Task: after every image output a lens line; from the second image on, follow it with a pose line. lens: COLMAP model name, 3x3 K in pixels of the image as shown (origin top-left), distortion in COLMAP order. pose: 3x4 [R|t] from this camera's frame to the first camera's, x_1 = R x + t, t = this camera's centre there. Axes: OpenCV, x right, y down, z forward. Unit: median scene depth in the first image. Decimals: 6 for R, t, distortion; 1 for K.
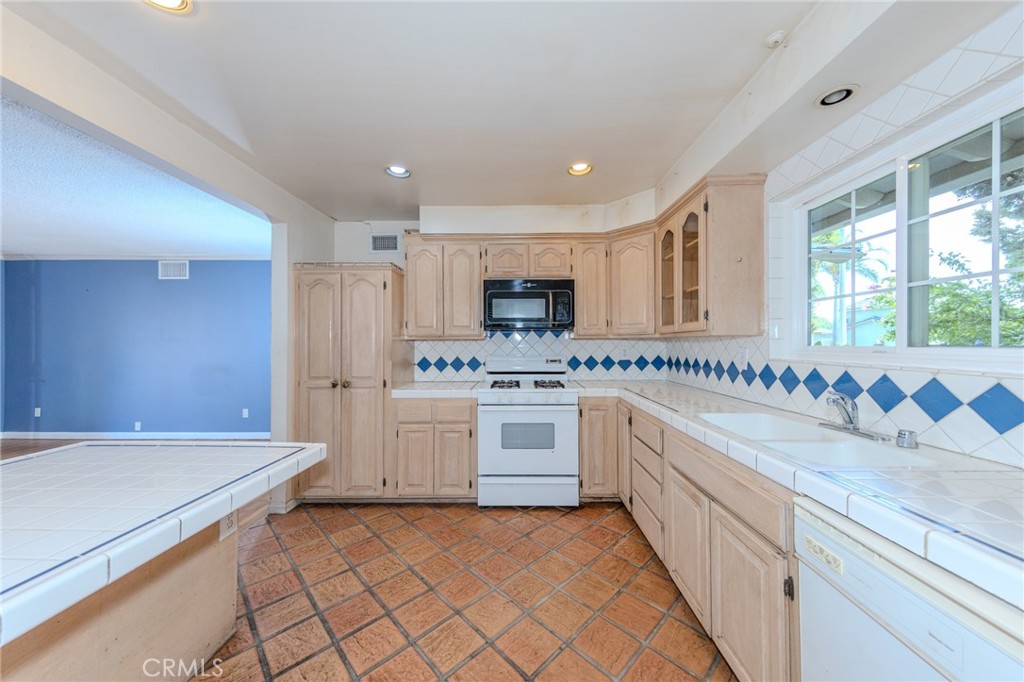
lens RADIAL K [[354.6, 0, 508.7], [0, 354.6, 341.2], [0, 0, 1]] dist [0.005862, -0.000437]
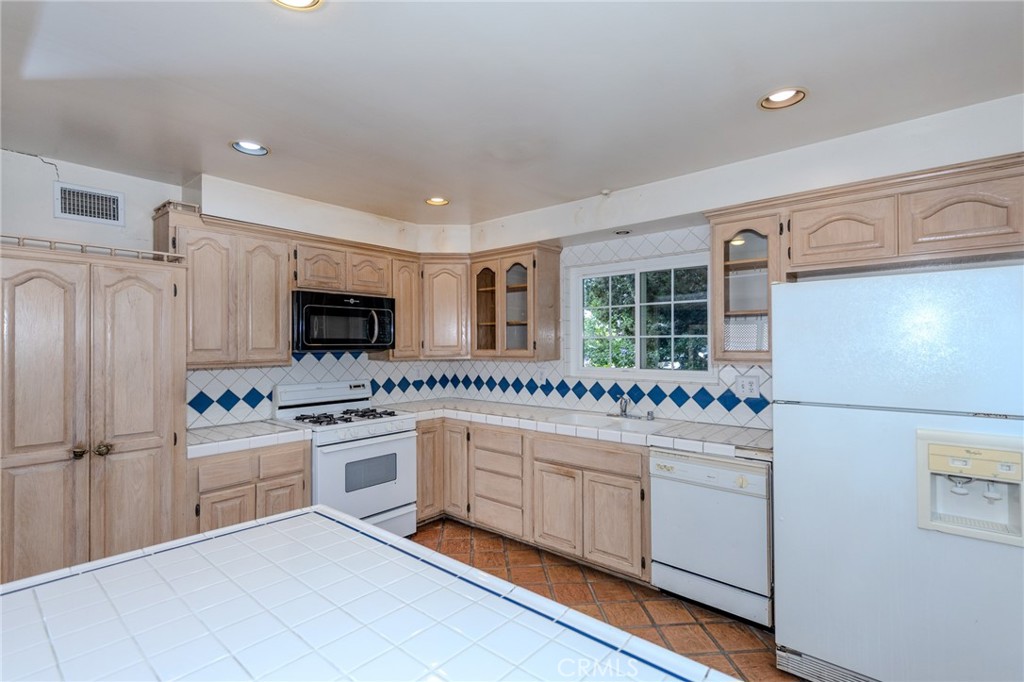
lens RADIAL K [[482.9, 0, 513.6], [0, 482.9, 341.7], [0, 0, 1]] dist [0.003226, 0.000000]
pose [[0.631394, 0.003404, 0.775455, -0.654578], [-0.000617, 0.999992, -0.003887, -0.058599], [-0.775462, 0.001976, 0.631391, -0.057968]]
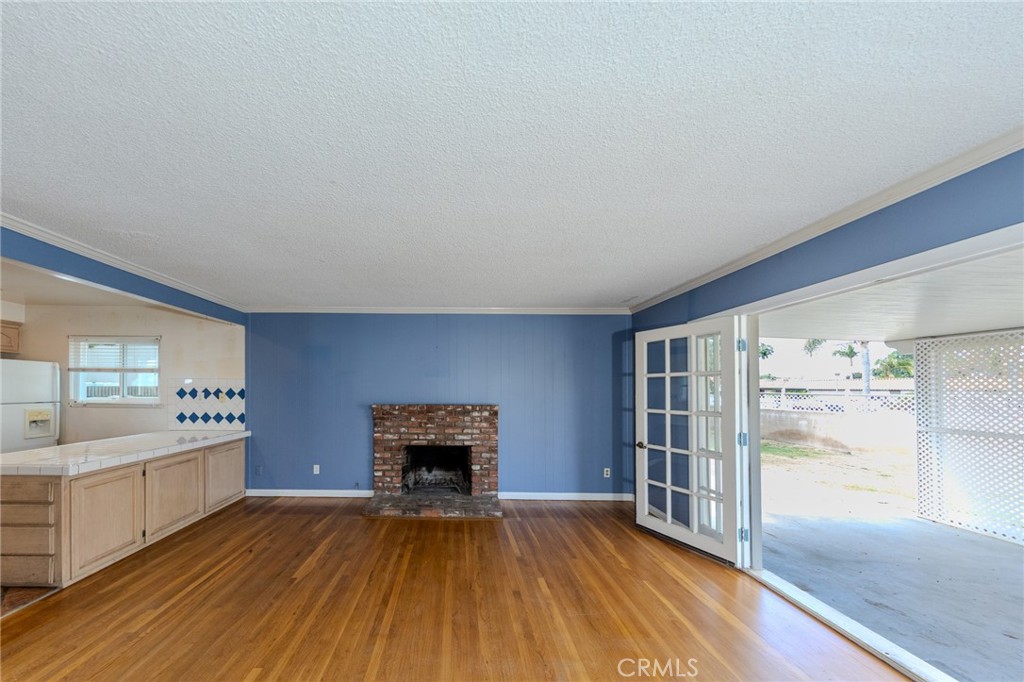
lens RADIAL K [[354.6, 0, 443.3], [0, 354.6, 389.5], [0, 0, 1]] dist [0.005862, -0.000437]
pose [[-0.999994, -0.002594, 0.002180, -1.631373], [-0.002618, 0.999936, -0.011001, -0.015685], [-0.002151, -0.011007, -0.999937, 1.474676]]
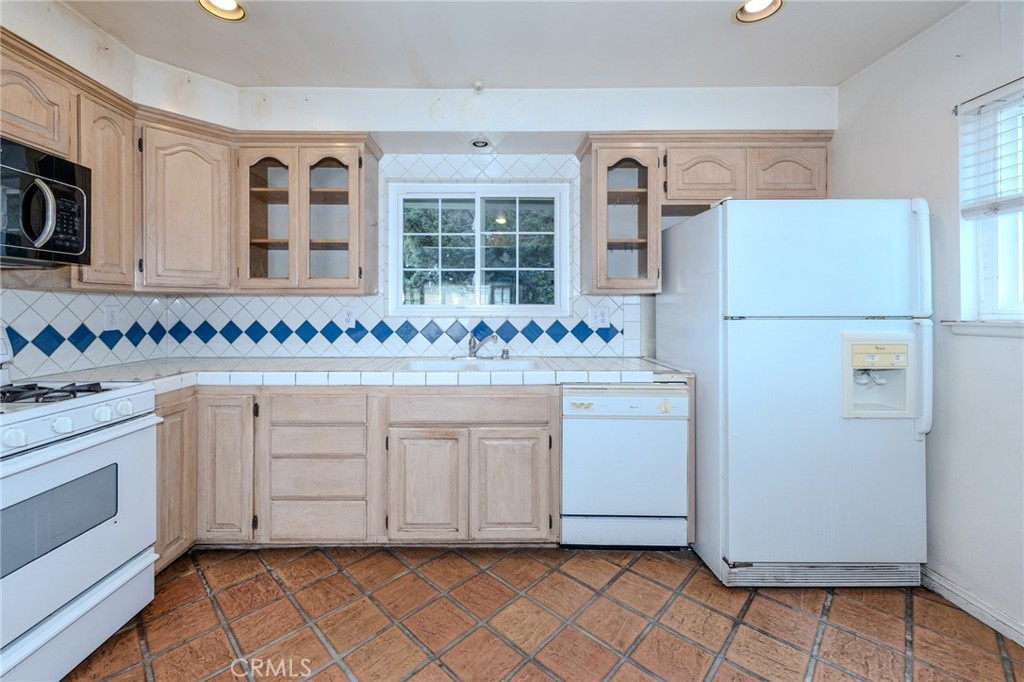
lens RADIAL K [[420.4, 0, 492.9], [0, 420.4, 307.9], [0, 0, 1]] dist [0.007542, -0.000170]
pose [[-0.031825, 0.005375, 0.999479, -0.451617], [-0.004479, 0.999975, -0.005520, 0.021311], [-0.999483, -0.004653, -0.031800, 0.490888]]
